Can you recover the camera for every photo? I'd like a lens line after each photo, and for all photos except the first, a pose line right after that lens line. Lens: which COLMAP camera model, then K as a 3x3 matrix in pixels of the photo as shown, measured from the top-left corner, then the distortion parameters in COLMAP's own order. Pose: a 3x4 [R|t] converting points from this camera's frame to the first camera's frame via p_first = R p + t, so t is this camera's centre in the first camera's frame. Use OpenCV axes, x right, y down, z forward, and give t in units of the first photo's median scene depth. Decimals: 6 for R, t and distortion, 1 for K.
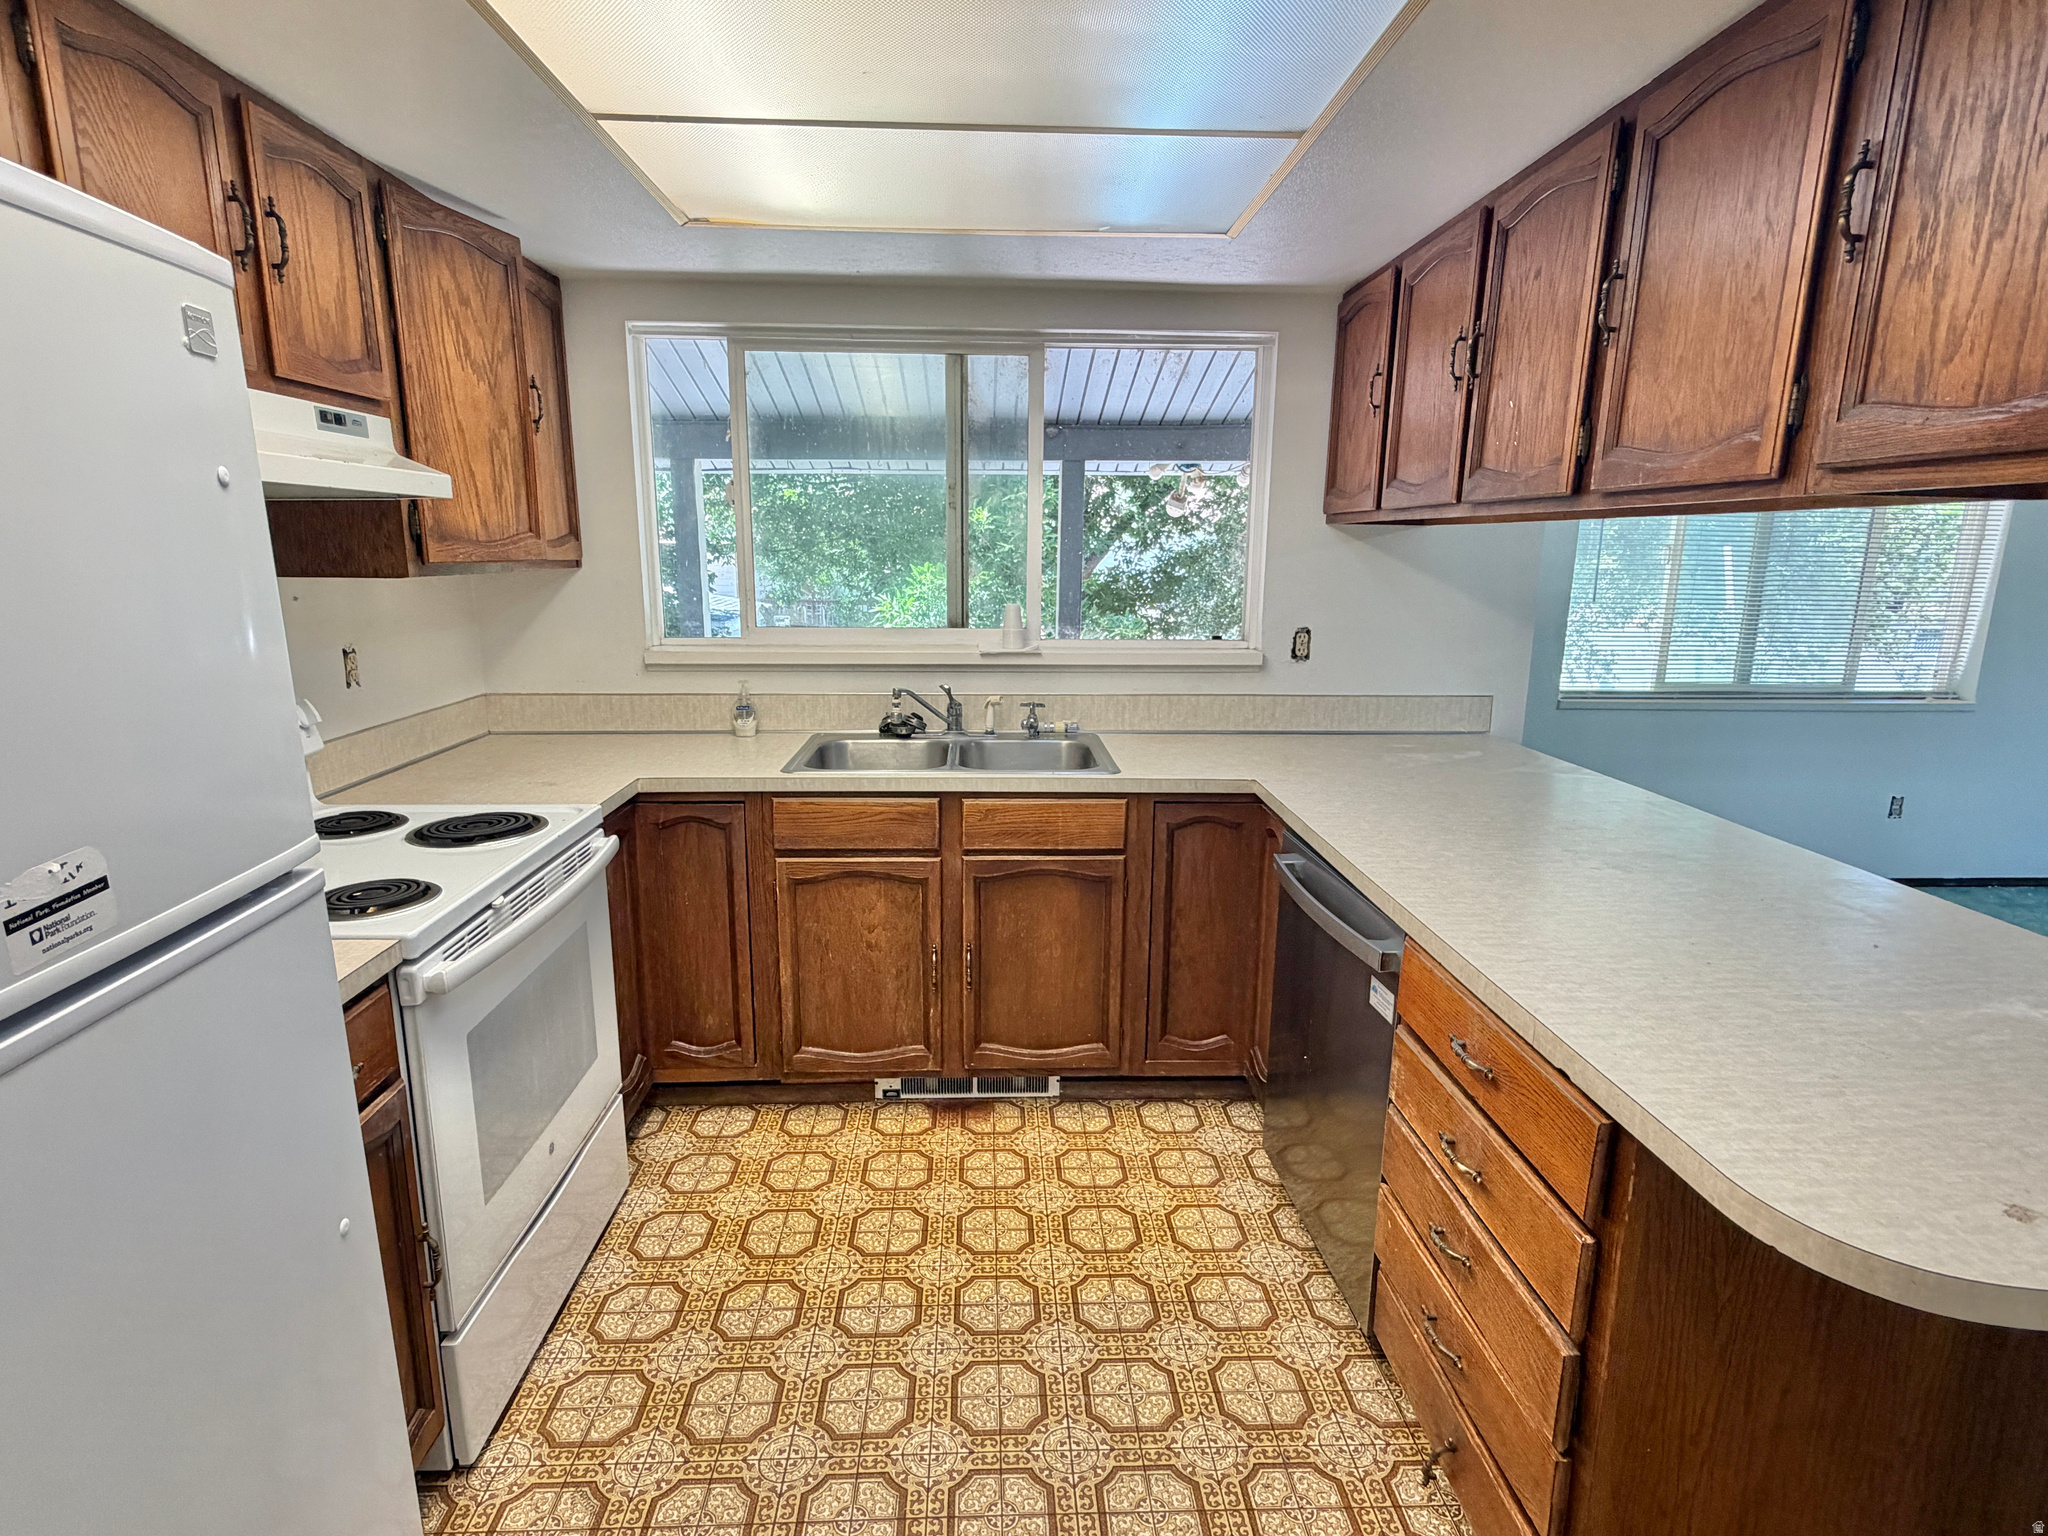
lens RADIAL K [[1054.5, 0, 1024.0], [0, 1054.5, 768.0], [0, 0, 1]] dist [0.000134, 0.000007]
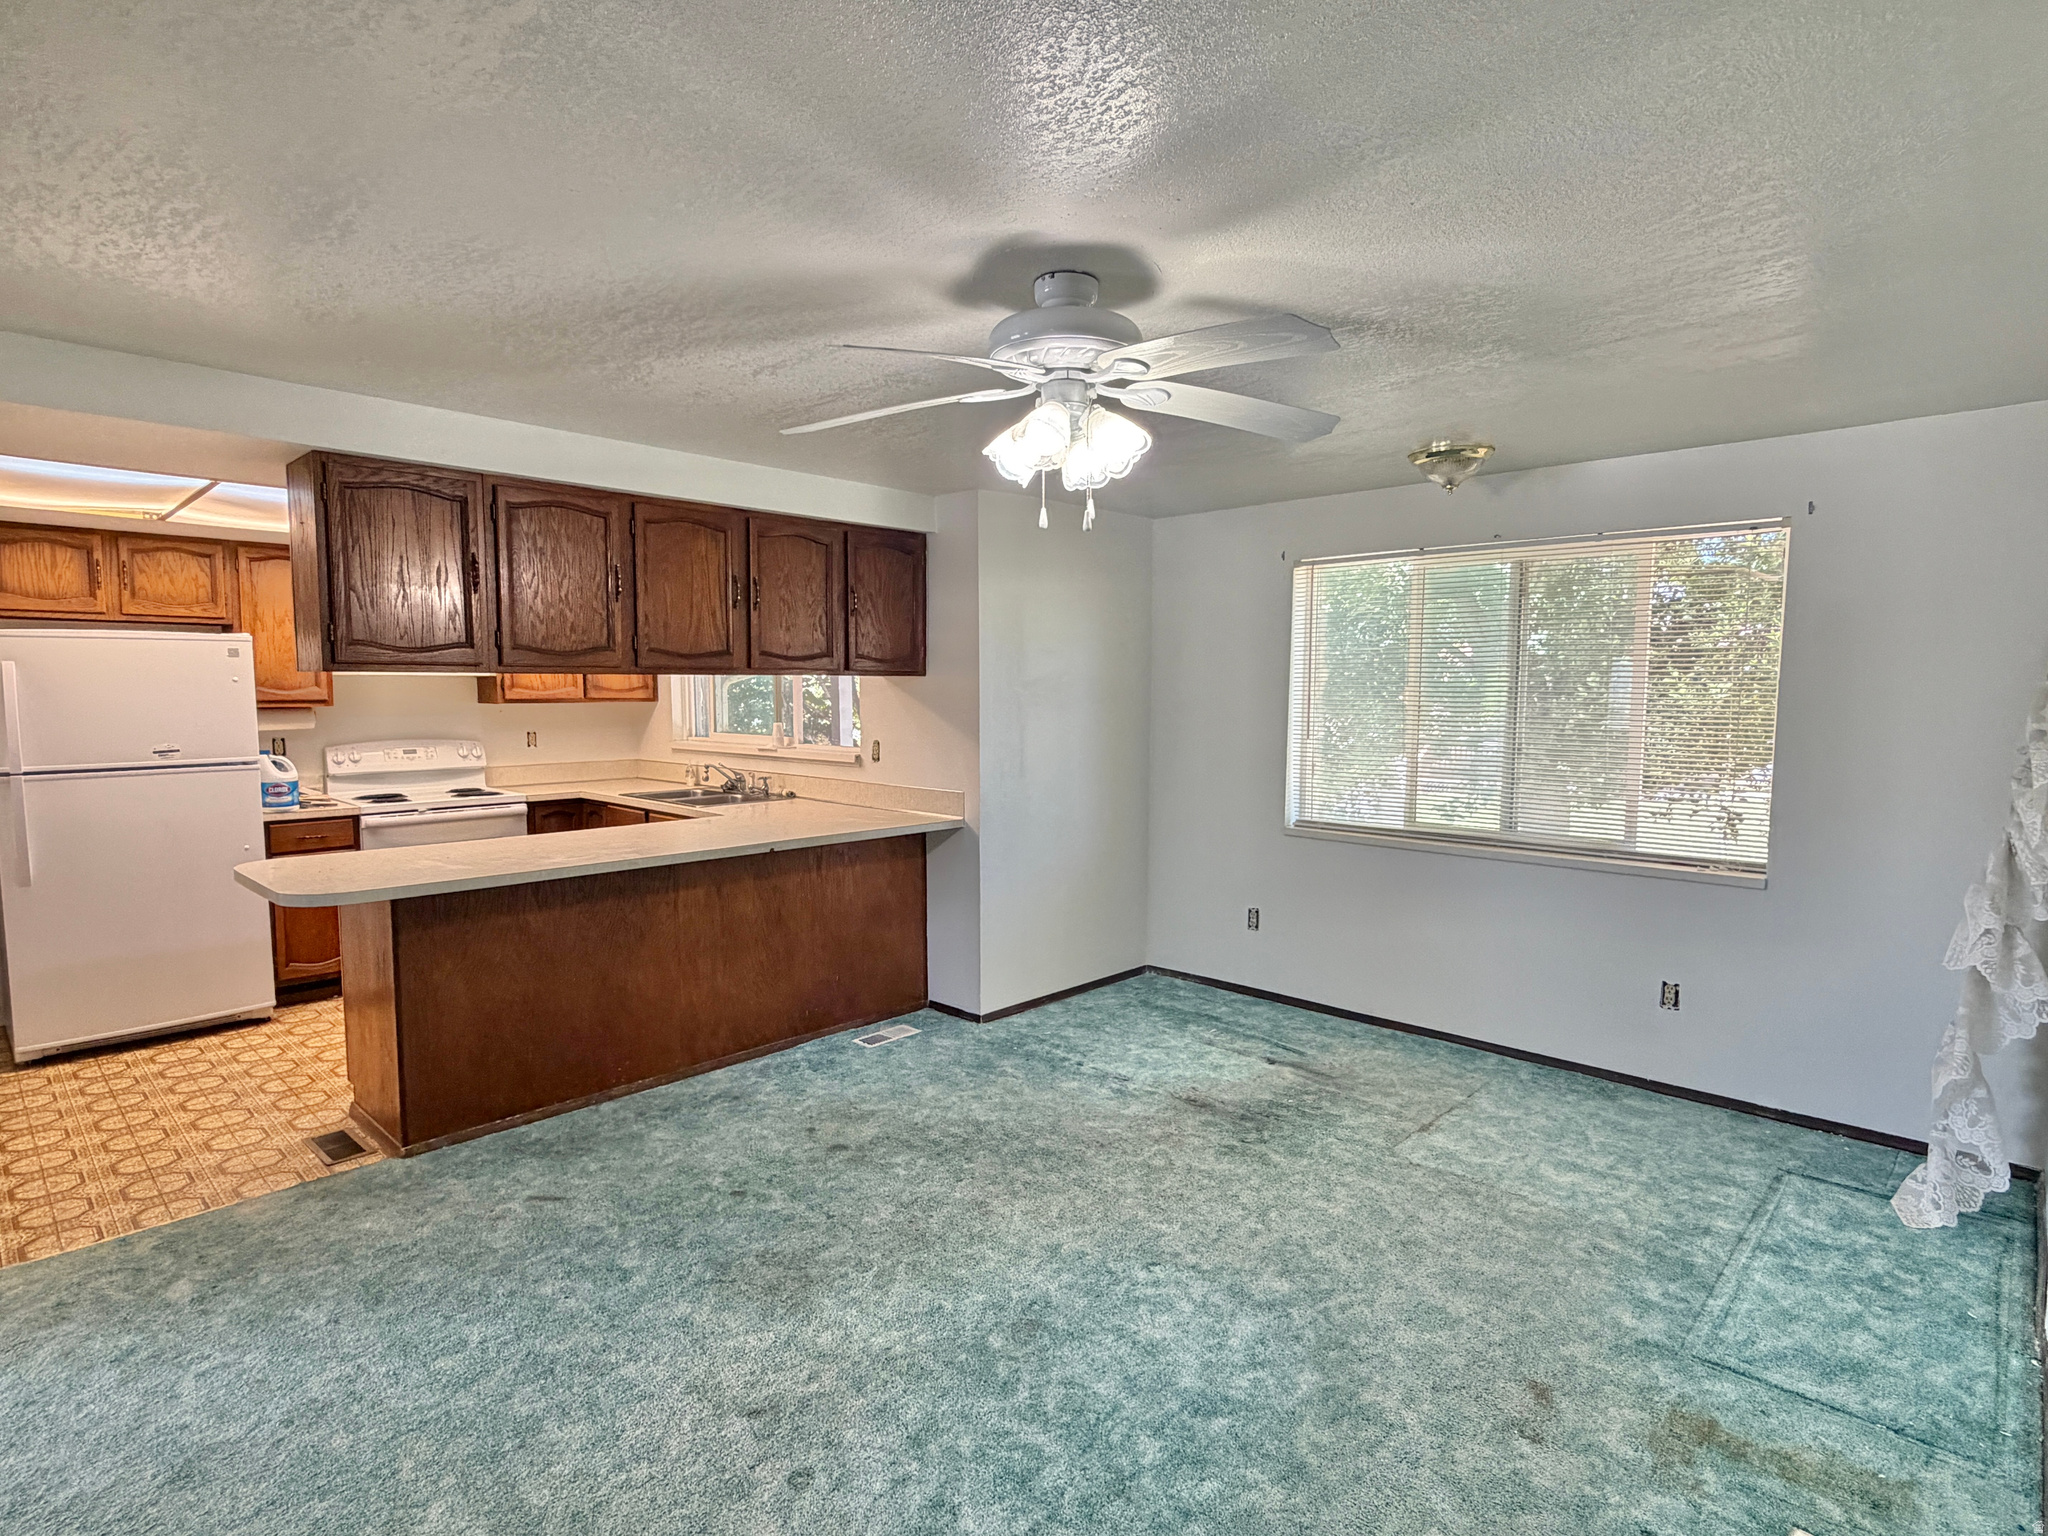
lens RADIAL K [[1054.5, 0, 1024.0], [0, 1054.5, 768.0], [0, 0, 1]] dist [0.000134, 0.000007]
pose [[0.695394, 0.046818, -0.717102, 1.086153], [-0.143395, 0.986848, -0.074625, -0.004571], [0.704177, 0.154723, 0.692961, 0.044939]]
